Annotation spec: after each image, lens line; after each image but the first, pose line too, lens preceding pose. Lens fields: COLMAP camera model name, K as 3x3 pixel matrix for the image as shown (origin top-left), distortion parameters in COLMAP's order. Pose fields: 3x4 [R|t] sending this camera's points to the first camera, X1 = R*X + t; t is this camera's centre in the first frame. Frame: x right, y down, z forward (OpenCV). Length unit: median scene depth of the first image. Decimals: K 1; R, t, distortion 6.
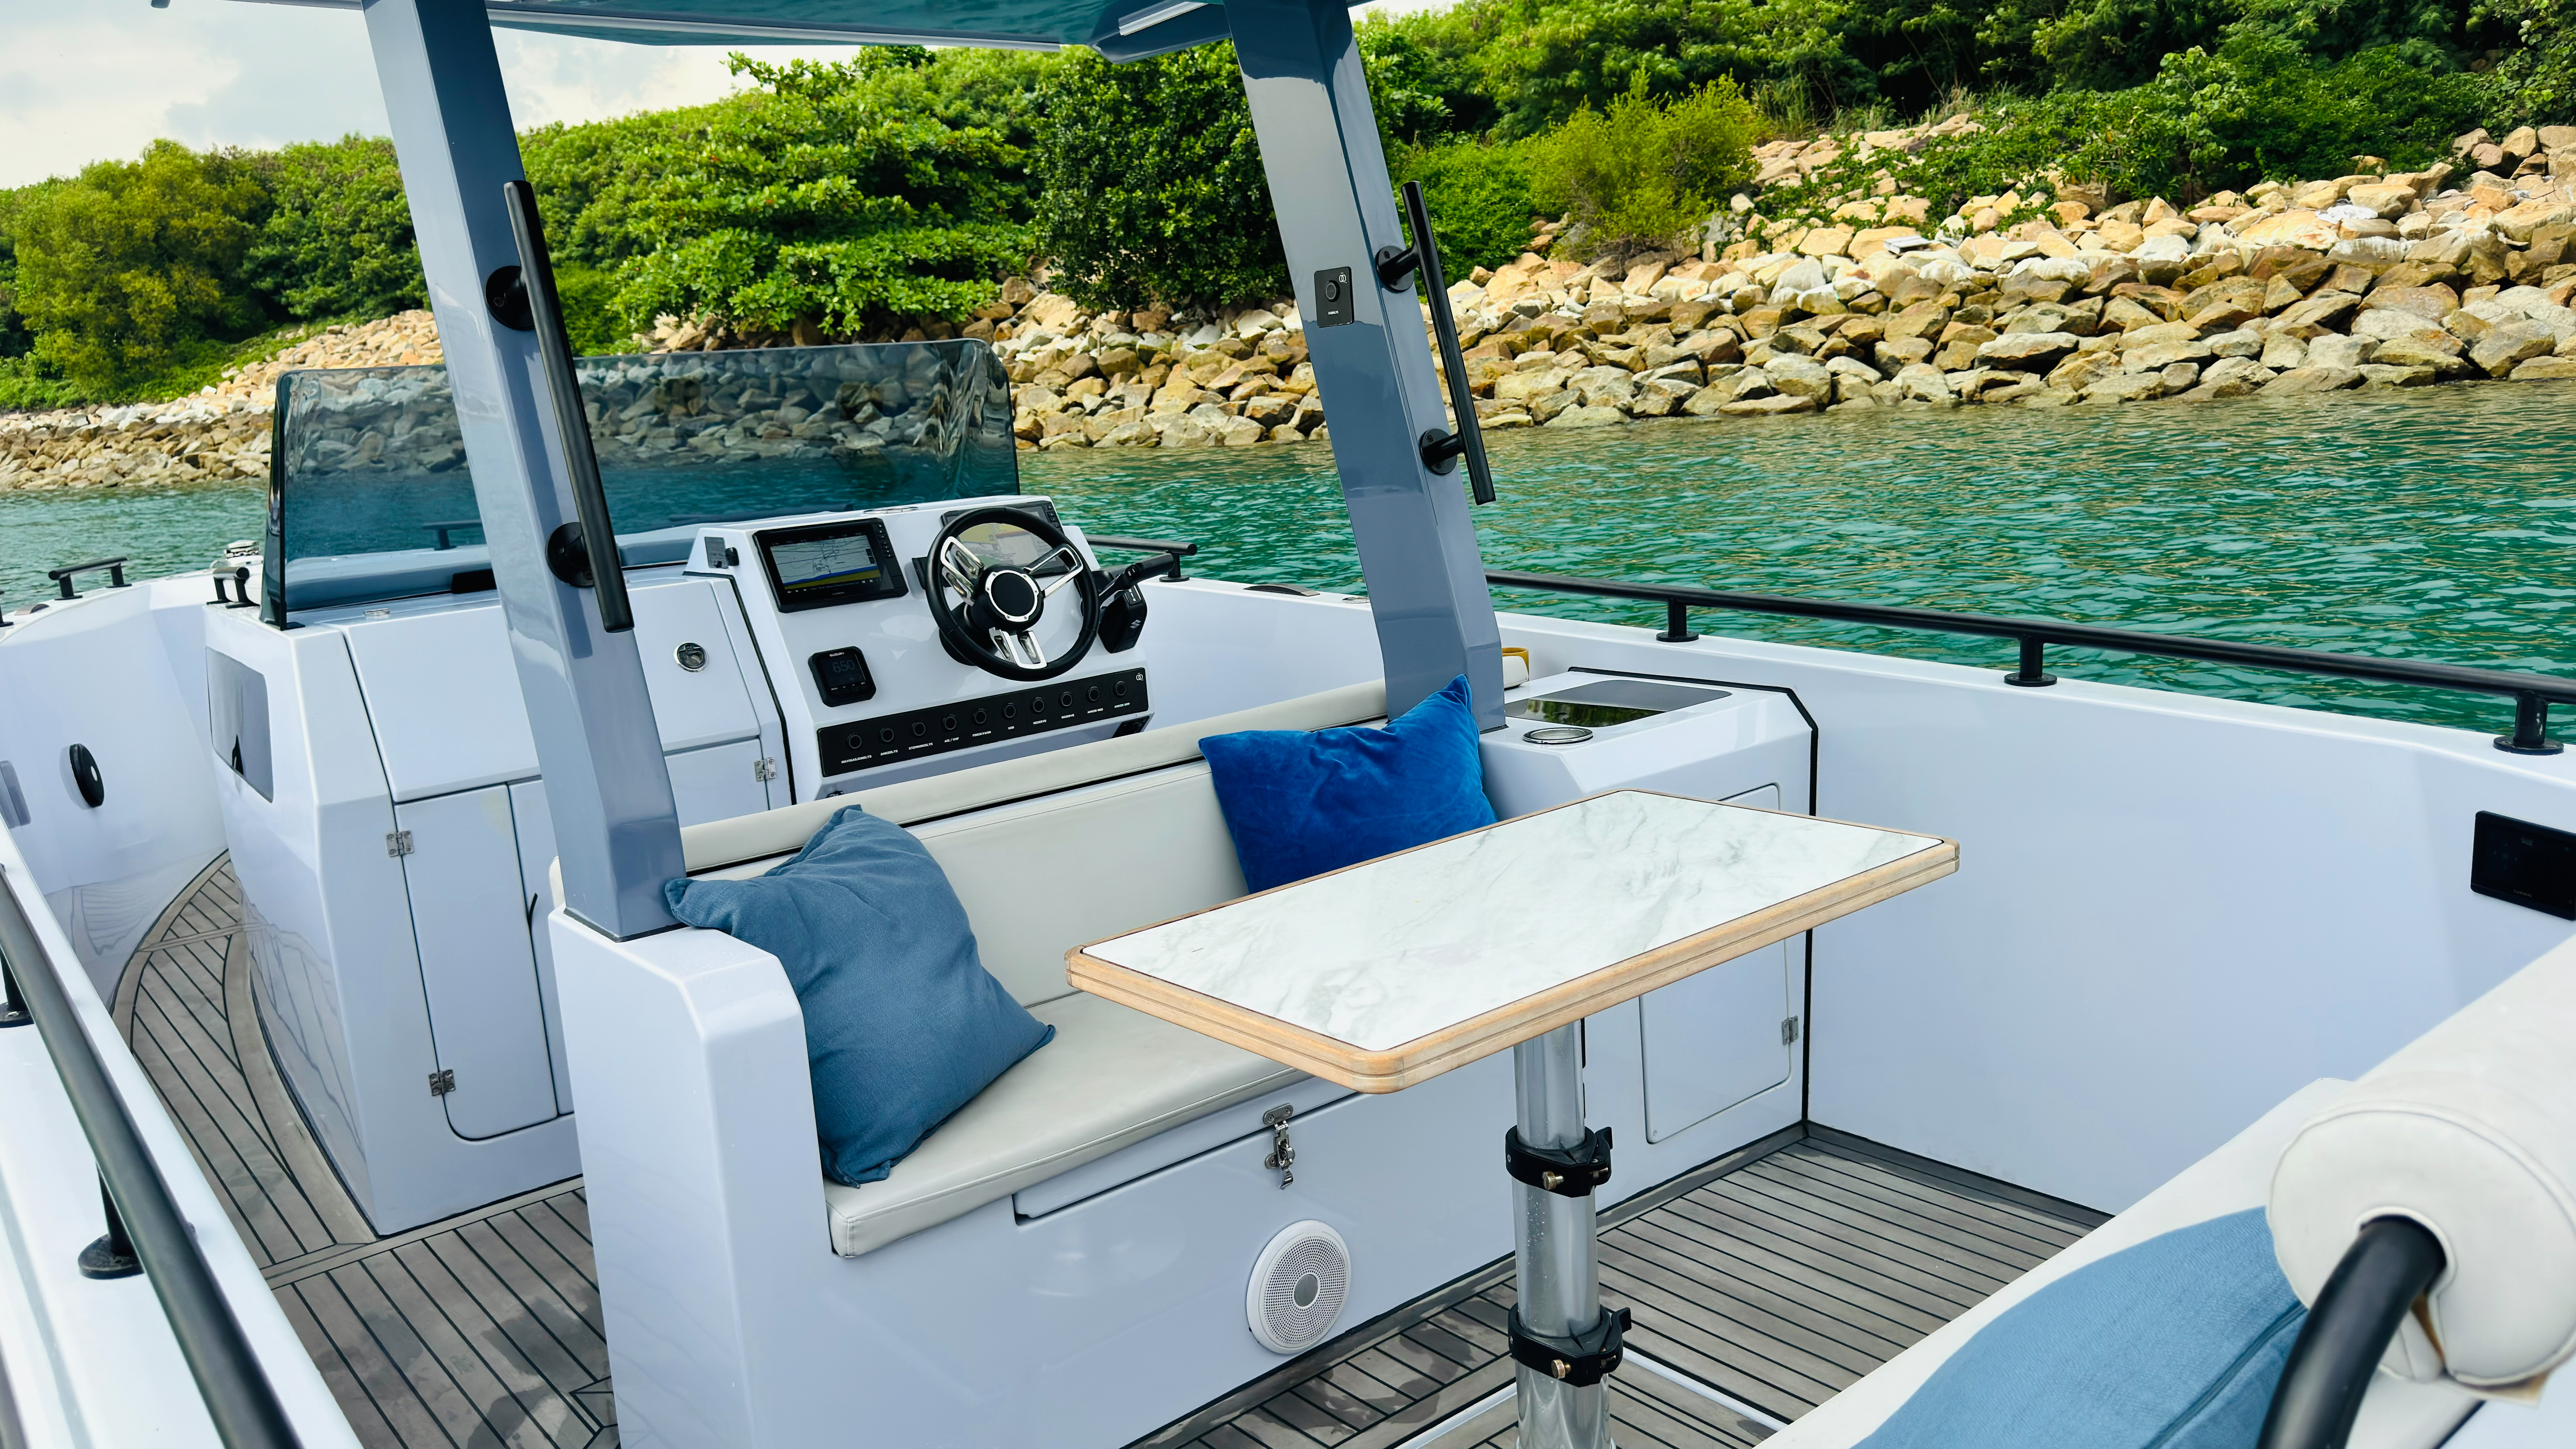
lens RADIAL K [[1831.0, 0, 1276.5], [0, 1831.0, 711.4], [0, 0, 1]] dist [-0.000337, -0.004279]
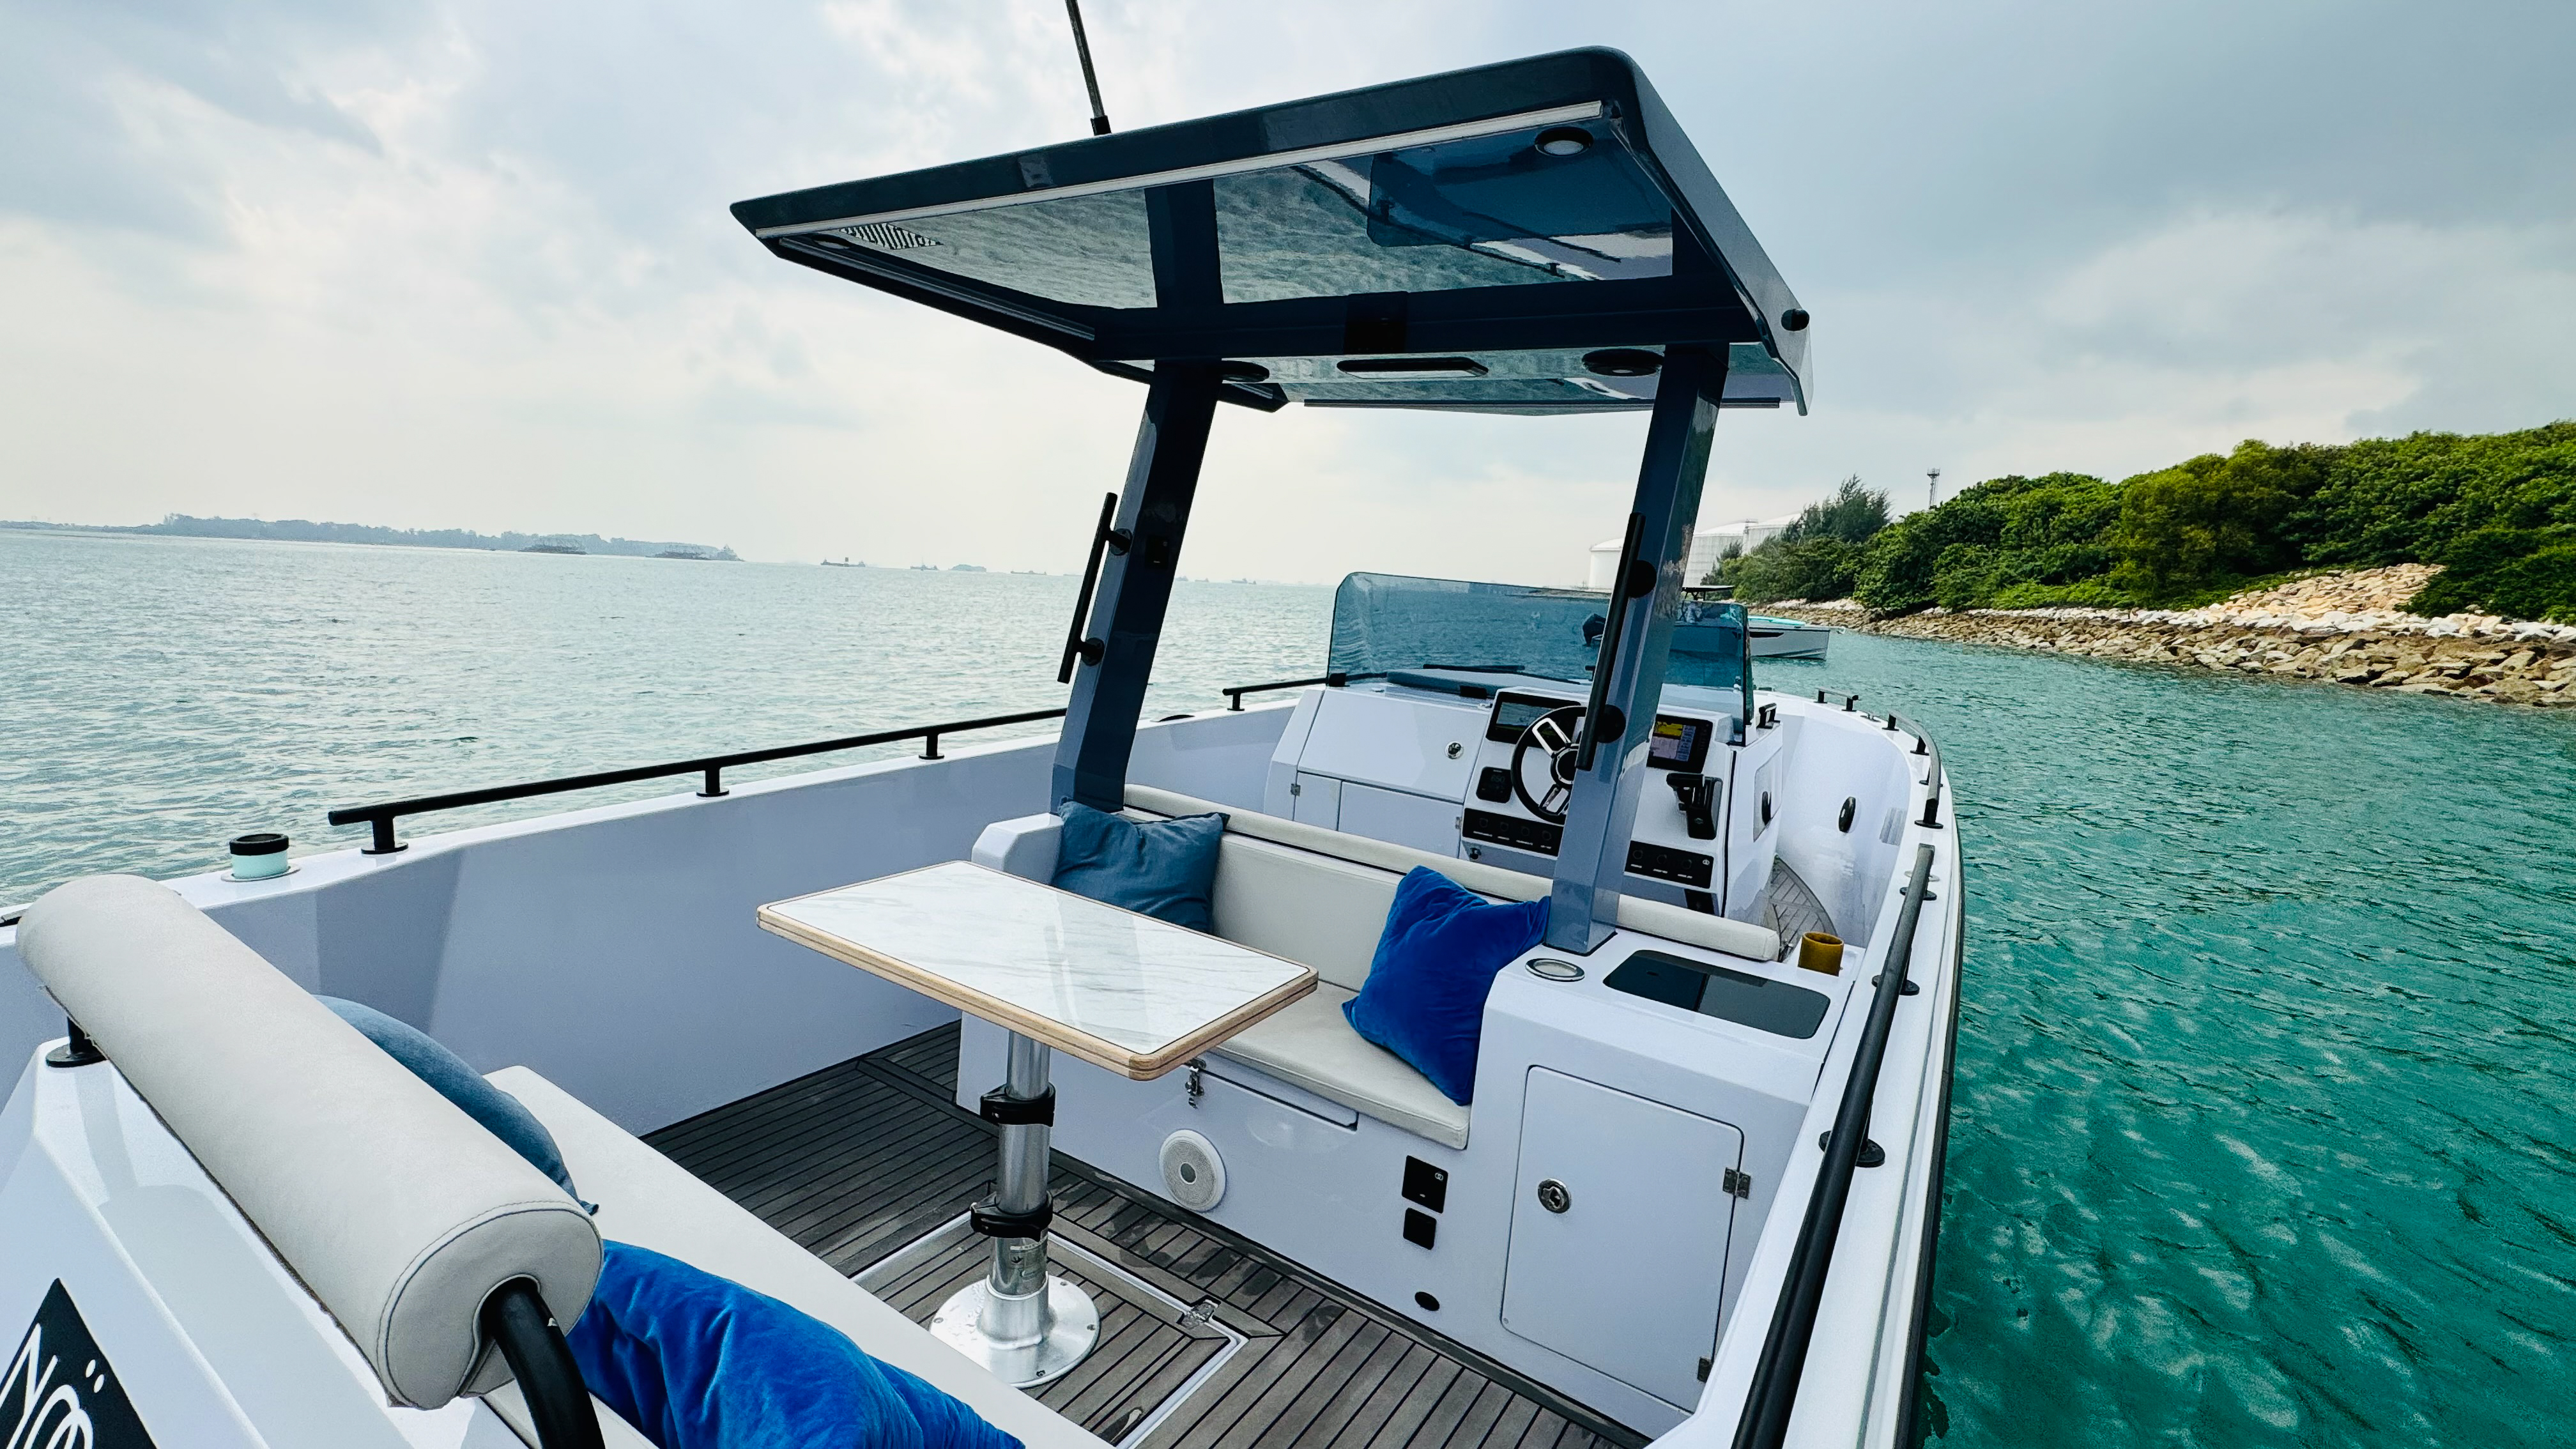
lens RADIAL K [[1082.9, 0, 1268.3], [0, 1082.9, 728.7], [0, 0, 1]] dist [-0.010938, -0.000205]
pose [[0.266921, 0.212515, -0.939995, 0.048368], [-0.252888, 0.956648, 0.144469, -0.012510], [0.929947, 0.199151, 0.309092, 0.038645]]
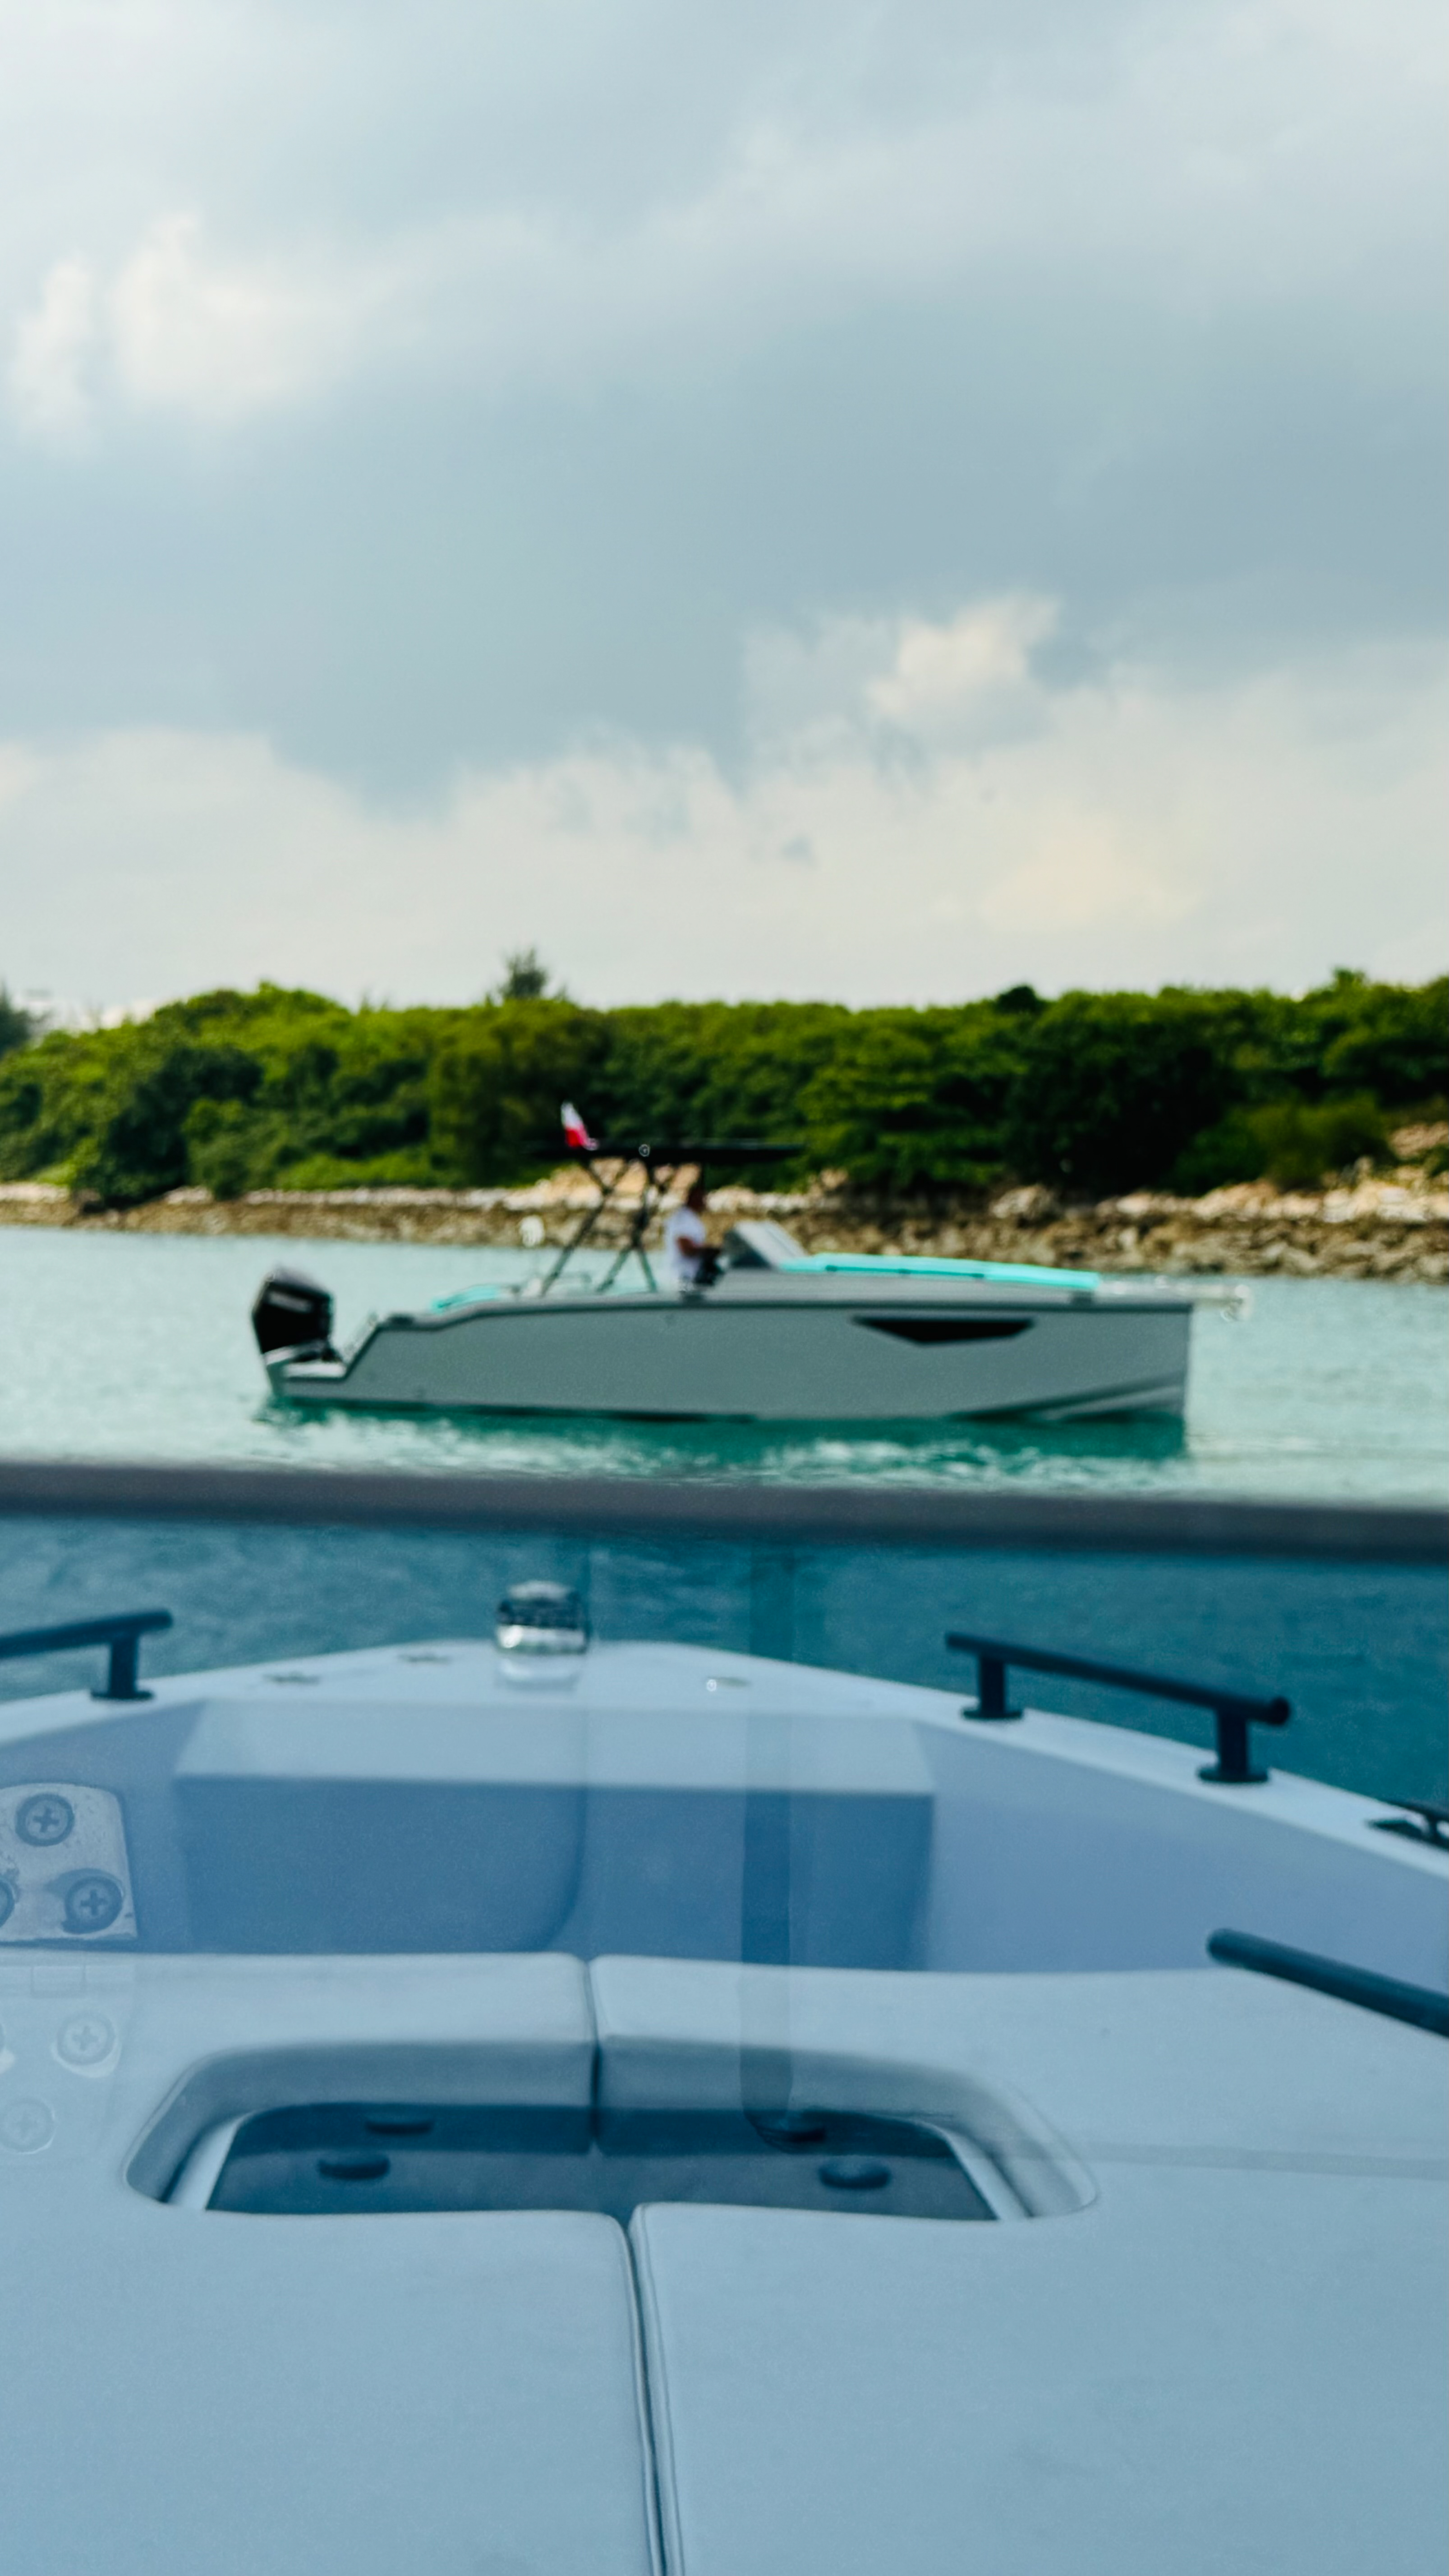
lens RADIAL K [[3365.5, 0, 727.3], [0, 3365.5, 1288.9], [0, 0, 1]] dist [0.019150, 0.000000]
pose [[0.899064, 0.098307, -0.426638, 0.630058], [-0.166783, 0.977892, -0.126135, 0.197075], [0.404806, 0.184559, 0.895583, -1.198478]]
